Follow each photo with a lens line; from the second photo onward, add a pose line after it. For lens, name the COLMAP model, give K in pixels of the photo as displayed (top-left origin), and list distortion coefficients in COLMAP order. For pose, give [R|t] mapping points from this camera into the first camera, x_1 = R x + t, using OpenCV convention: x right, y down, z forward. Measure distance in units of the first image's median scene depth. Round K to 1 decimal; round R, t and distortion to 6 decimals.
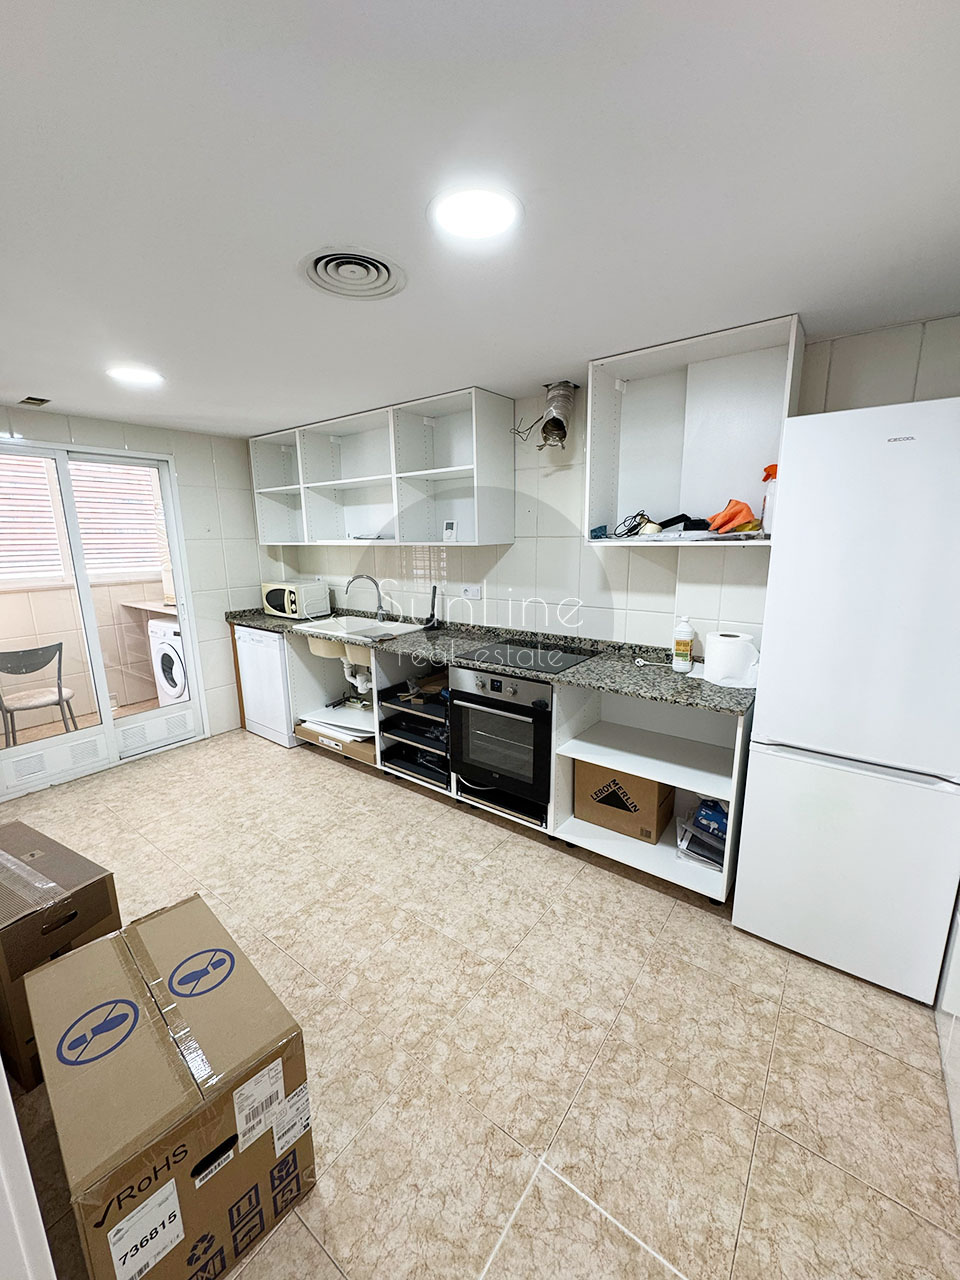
lens RADIAL K [[508.0, 0, 479.4], [0, 508.0, 639.2], [0, 0, 1]] dist [-0.002510, 0.000730]
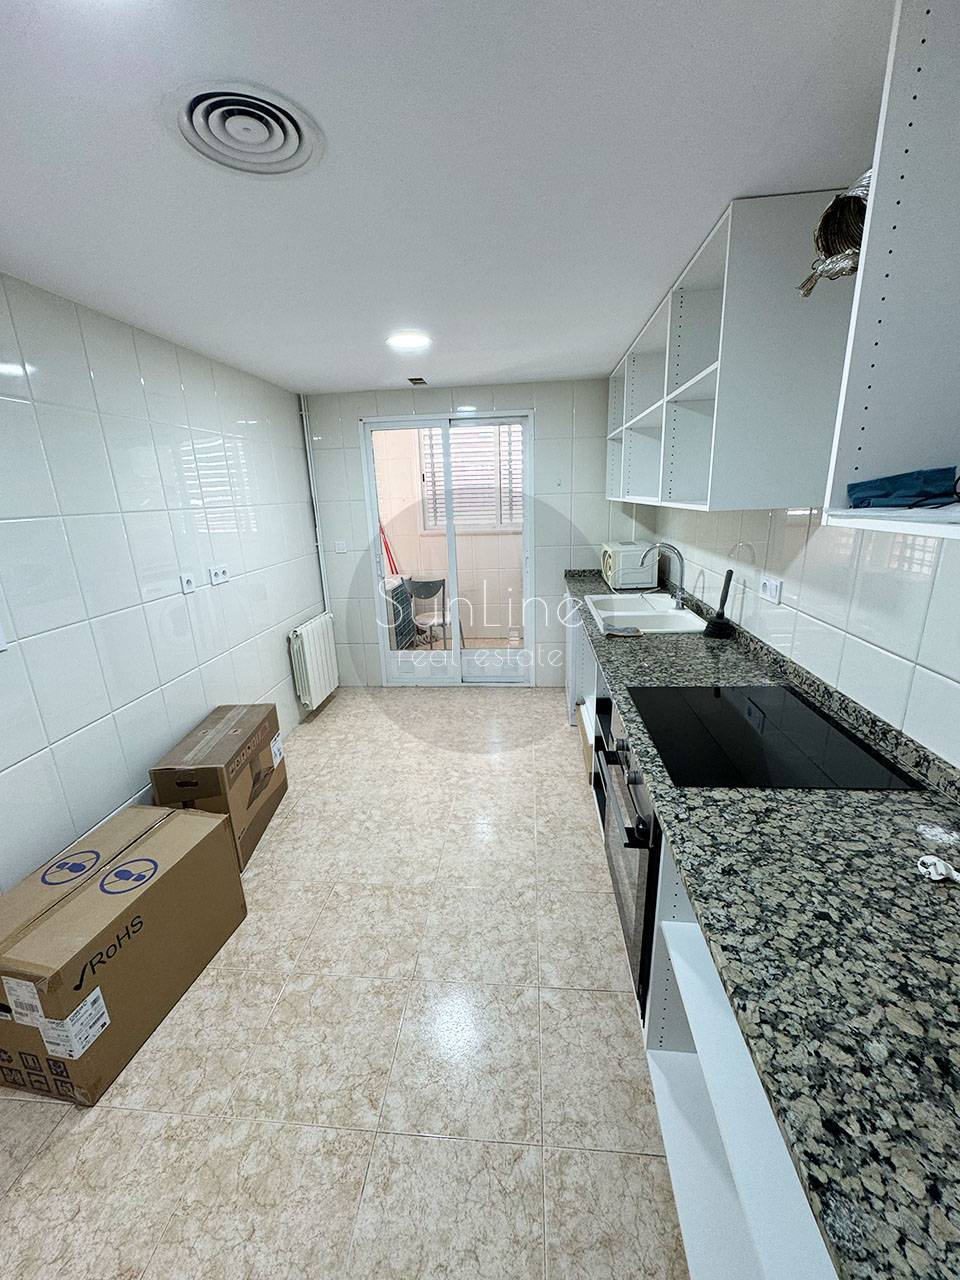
lens RADIAL K [[508.0, 0, 478.1], [0, 508.0, 642.4], [0, 0, 1]] dist [-0.002510, 0.000730]
pose [[0.528384, 0.237277, -0.815175, 0.440688], [-0.149421, 0.971155, 0.185826, -0.136444], [0.835754, 0.023617, 0.548596, 0.602891]]
